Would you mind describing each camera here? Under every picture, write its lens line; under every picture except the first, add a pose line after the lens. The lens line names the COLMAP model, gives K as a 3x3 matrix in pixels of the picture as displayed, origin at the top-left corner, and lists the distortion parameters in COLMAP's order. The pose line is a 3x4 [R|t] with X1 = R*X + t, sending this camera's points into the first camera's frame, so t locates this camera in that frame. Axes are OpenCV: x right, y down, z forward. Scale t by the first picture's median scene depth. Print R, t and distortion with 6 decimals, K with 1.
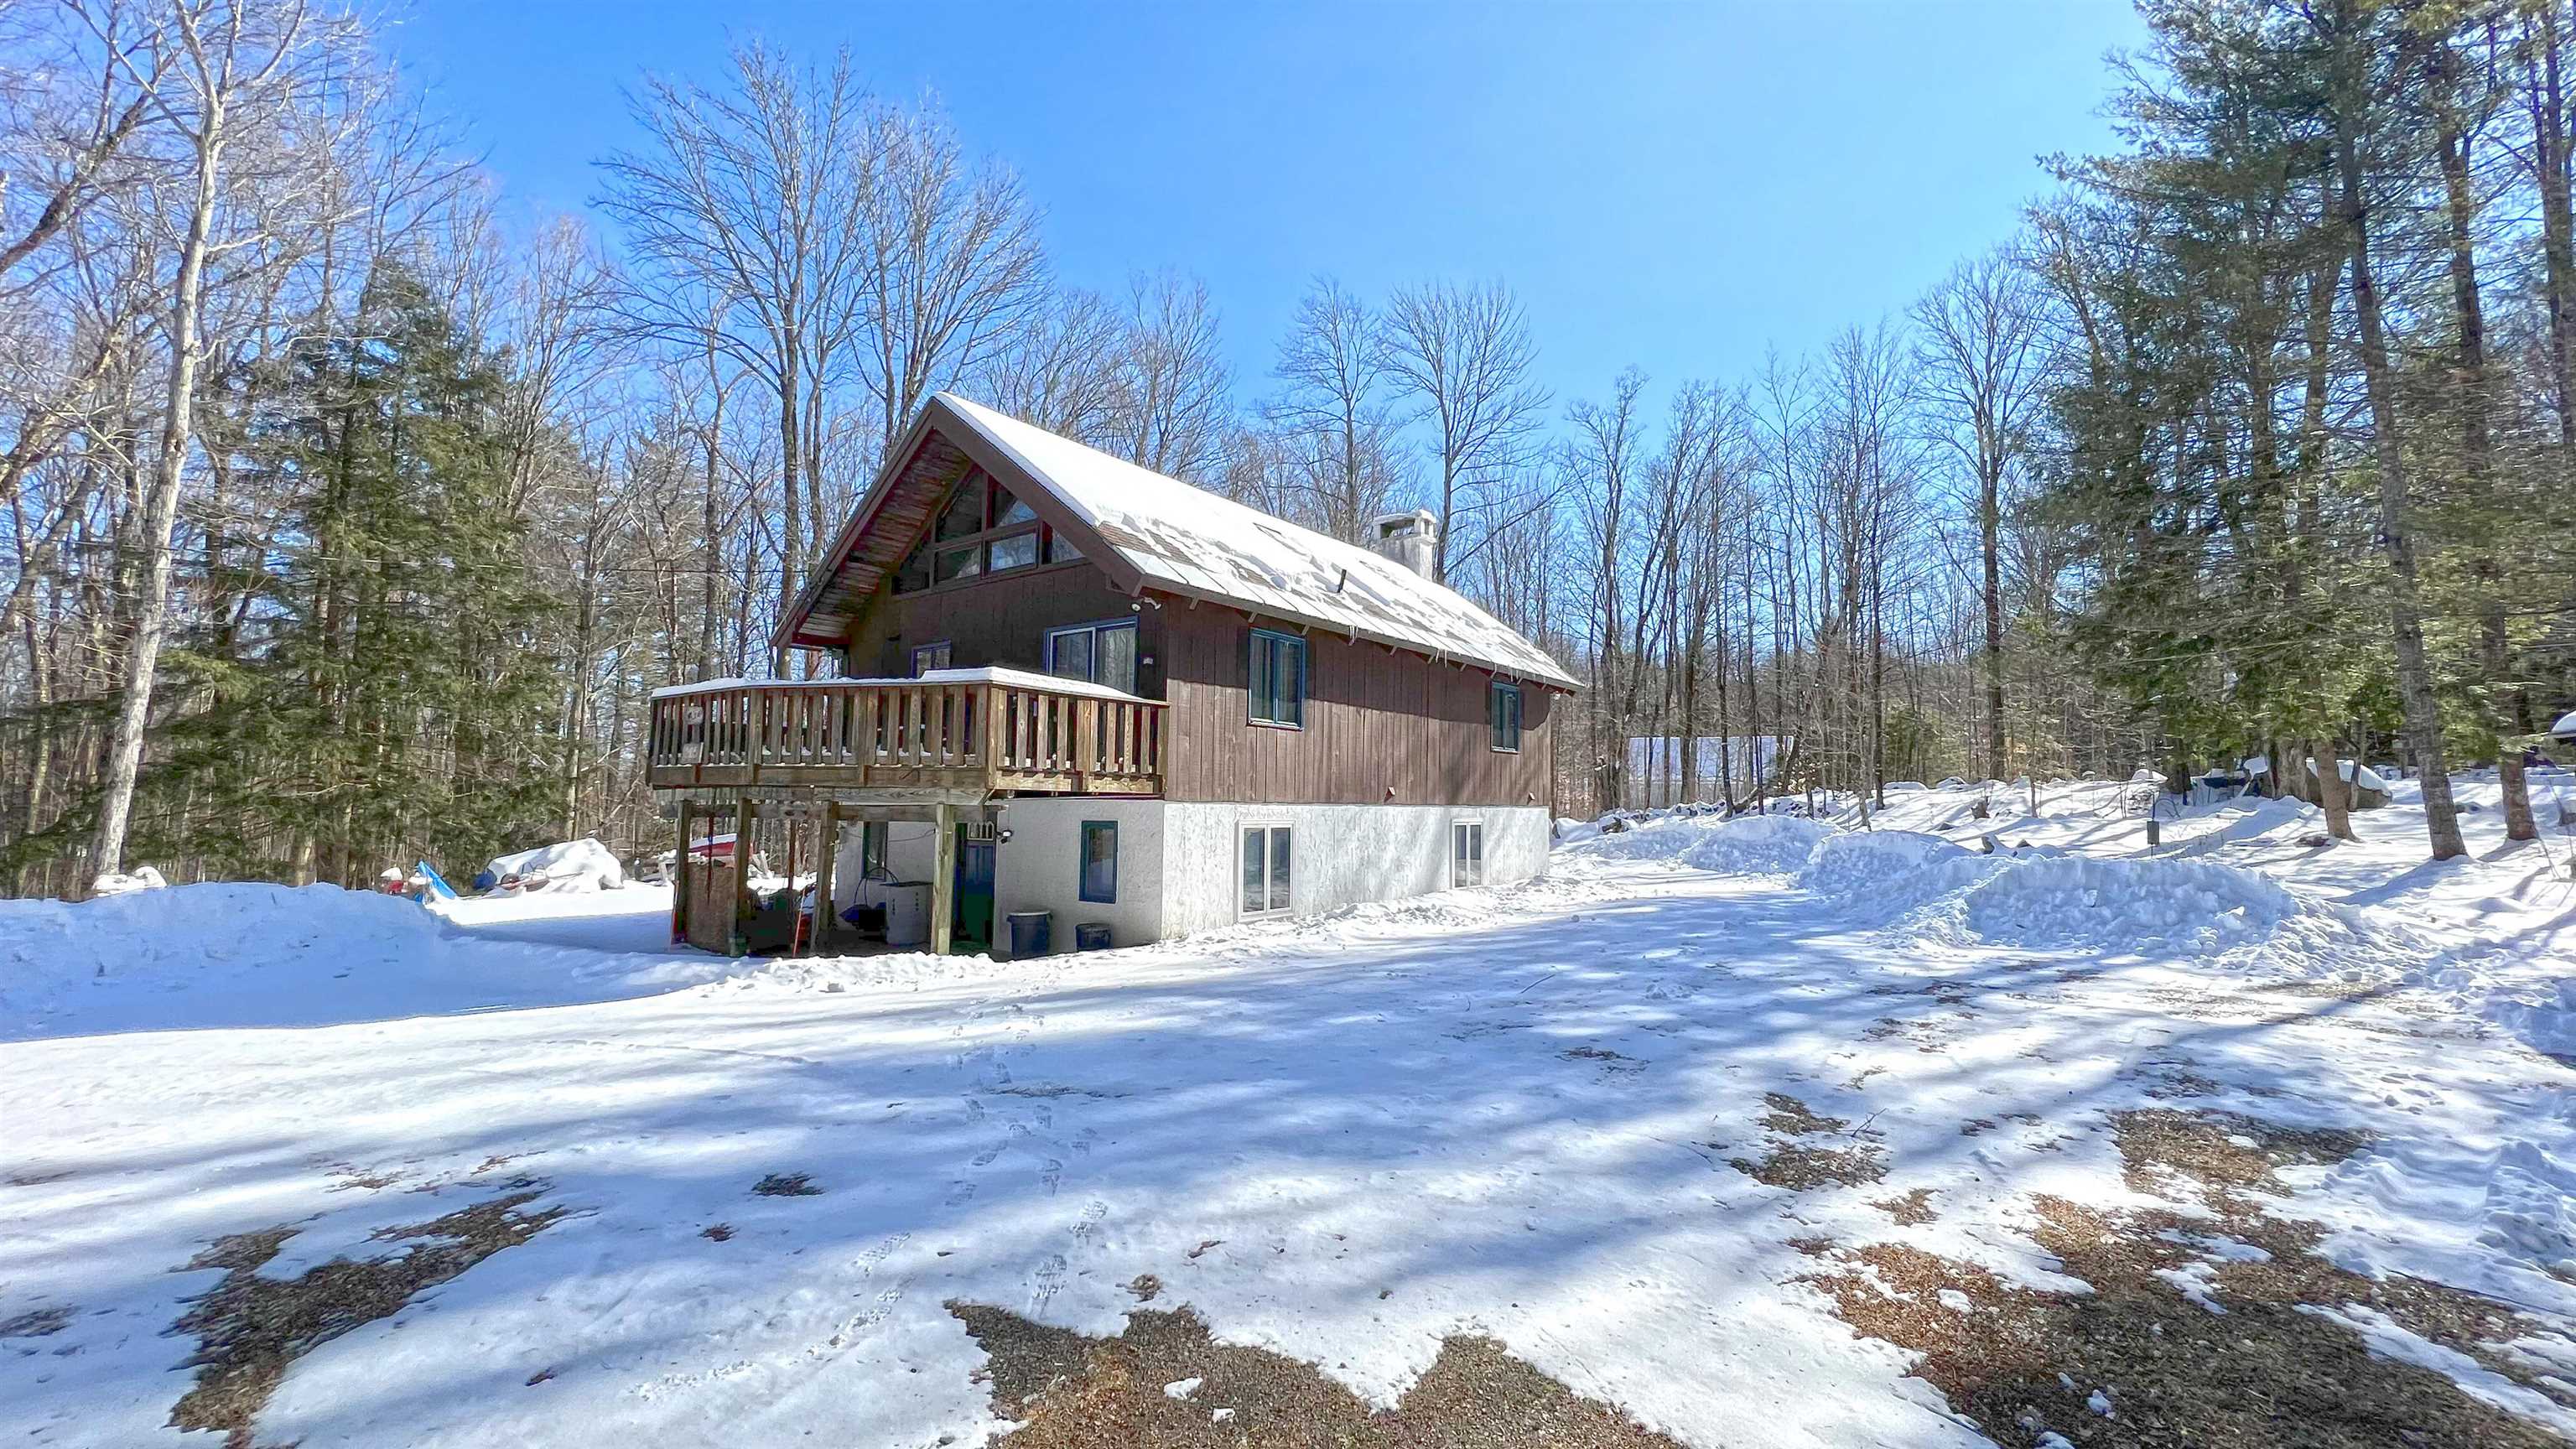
lens RADIAL K [[1029.8, 0, 1291.4], [0, 1029.8, 728.8], [0, 0, 1]] dist [0.001069, -0.000507]
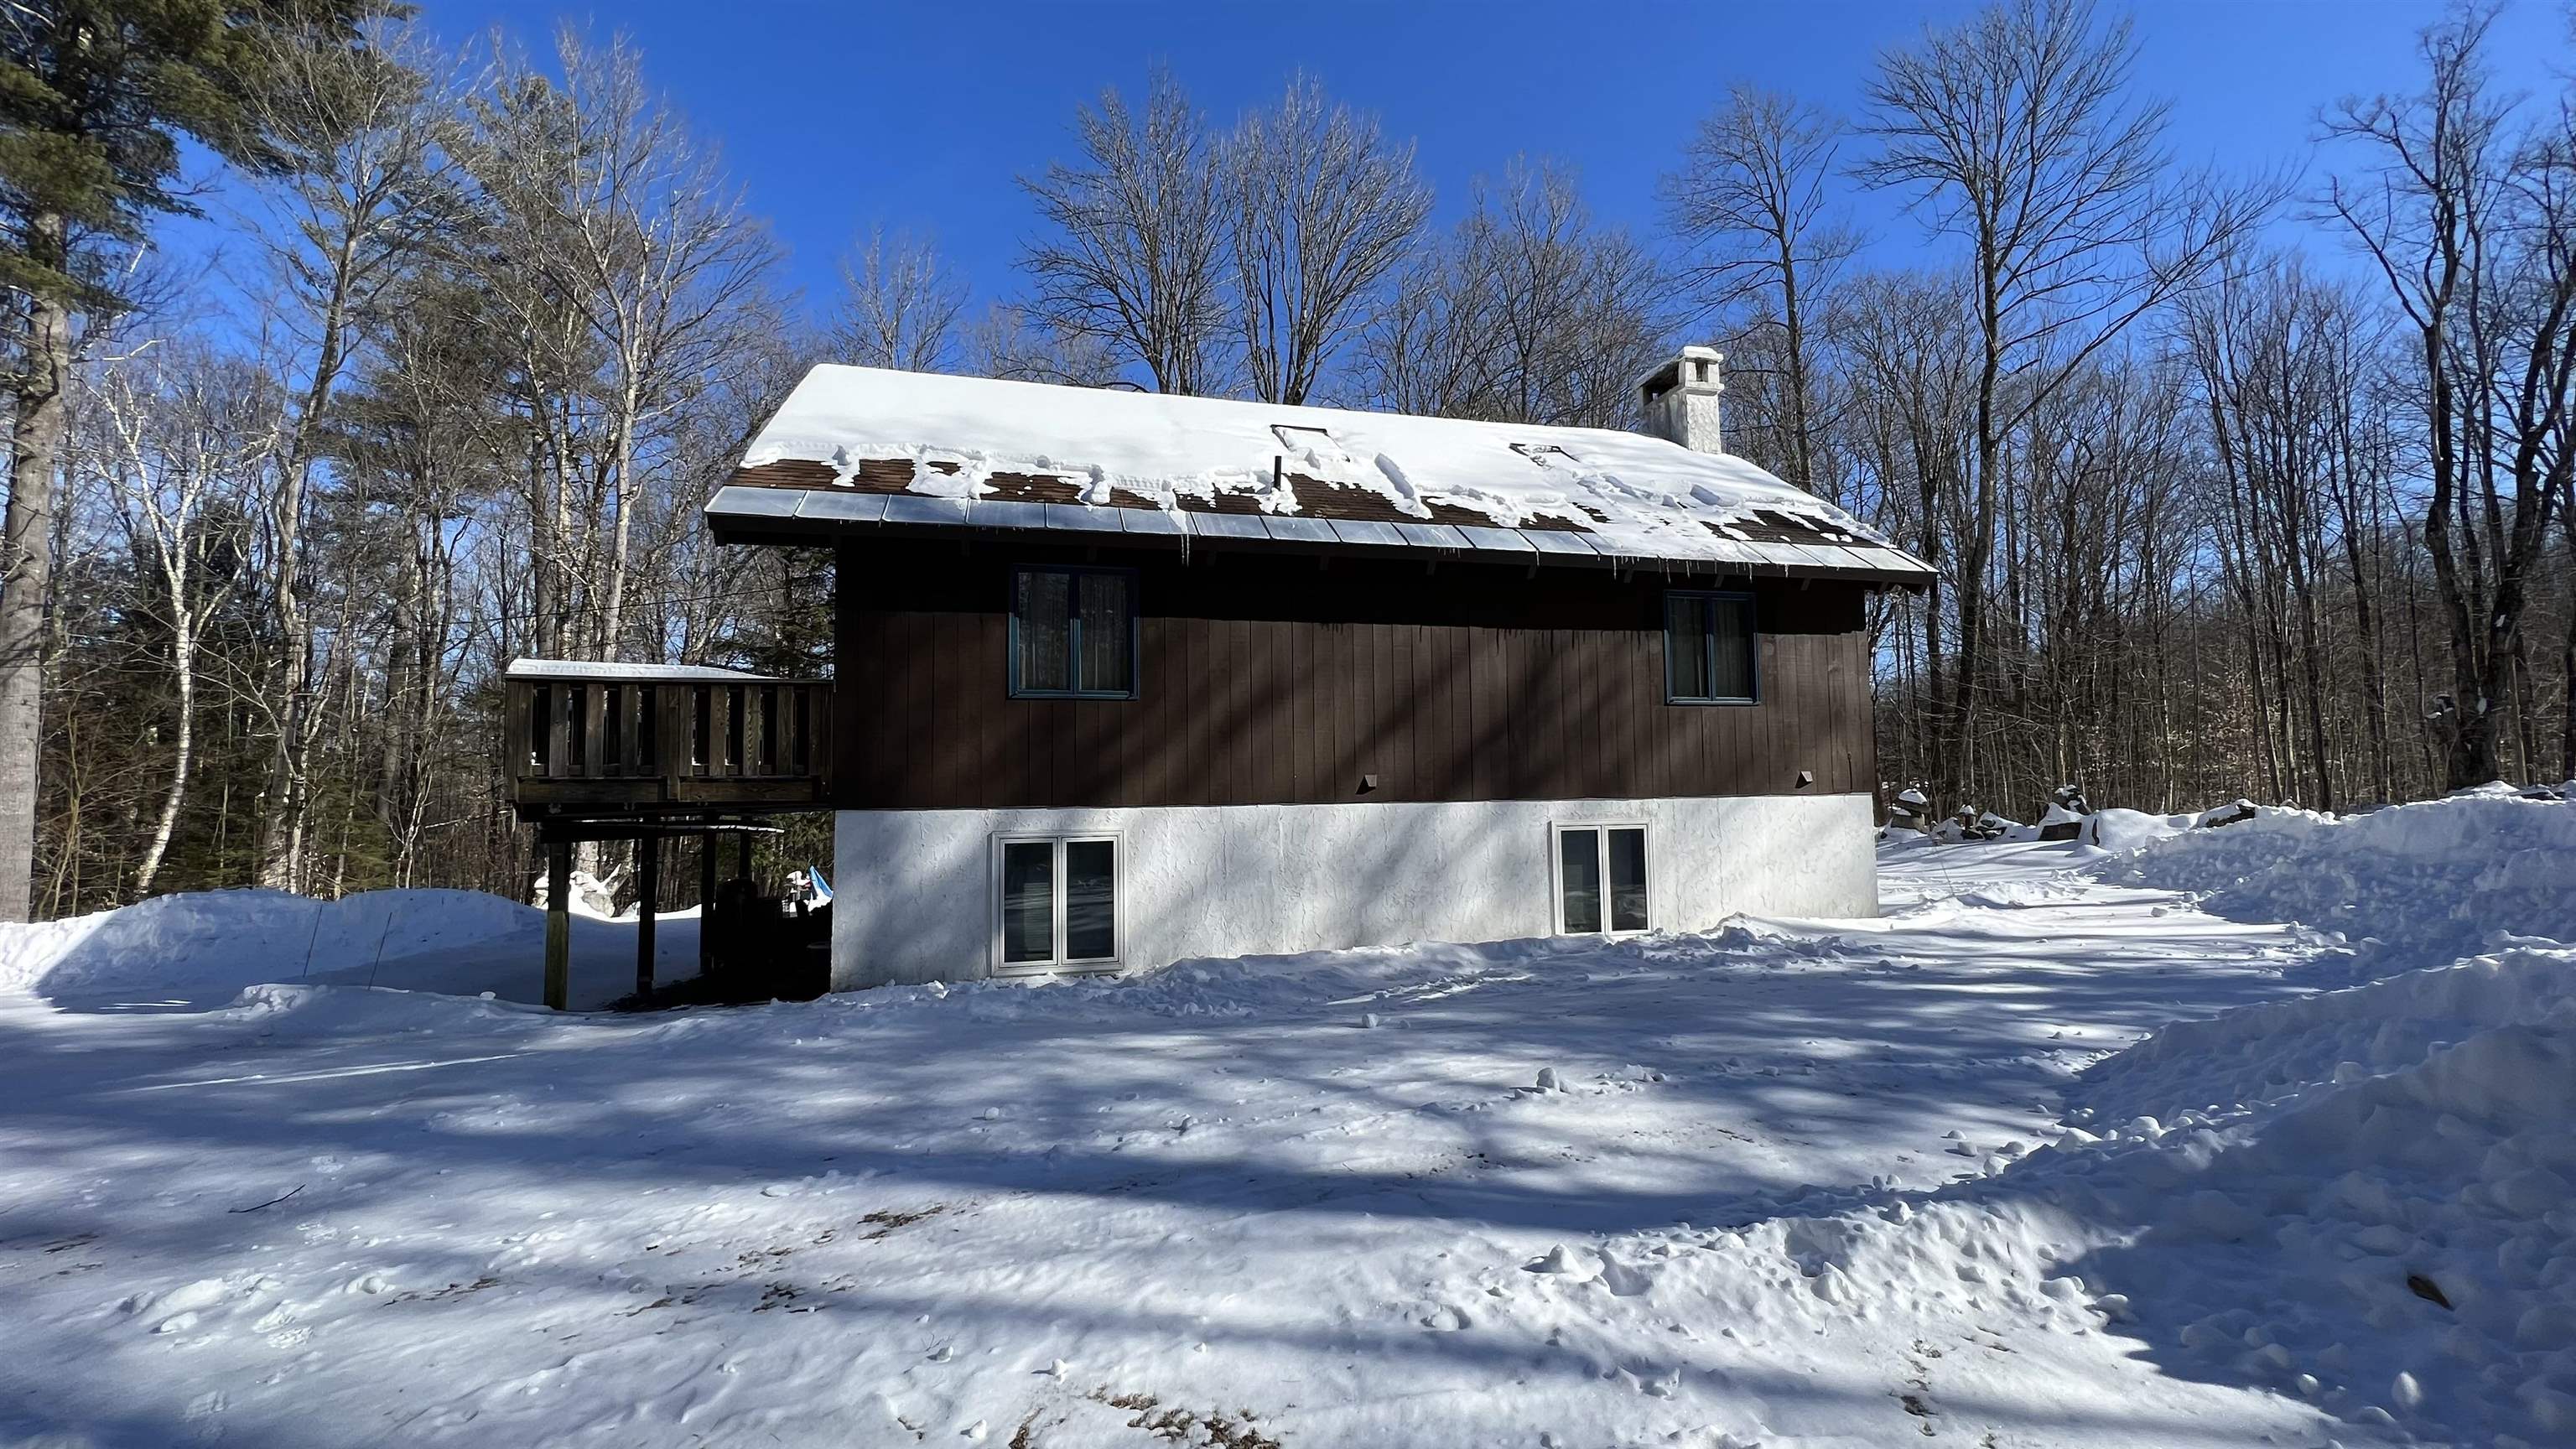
lens RADIAL K [[1029.8, 0, 1291.4], [0, 1029.8, 728.8], [0, 0, 1]] dist [0.001069, -0.000507]
pose [[0.779849, -0.063608, -0.622728, 0.282586], [0.064933, 0.997677, -0.020591, 0.023706], [0.622591, -0.024378, 0.782167, 0.283475]]
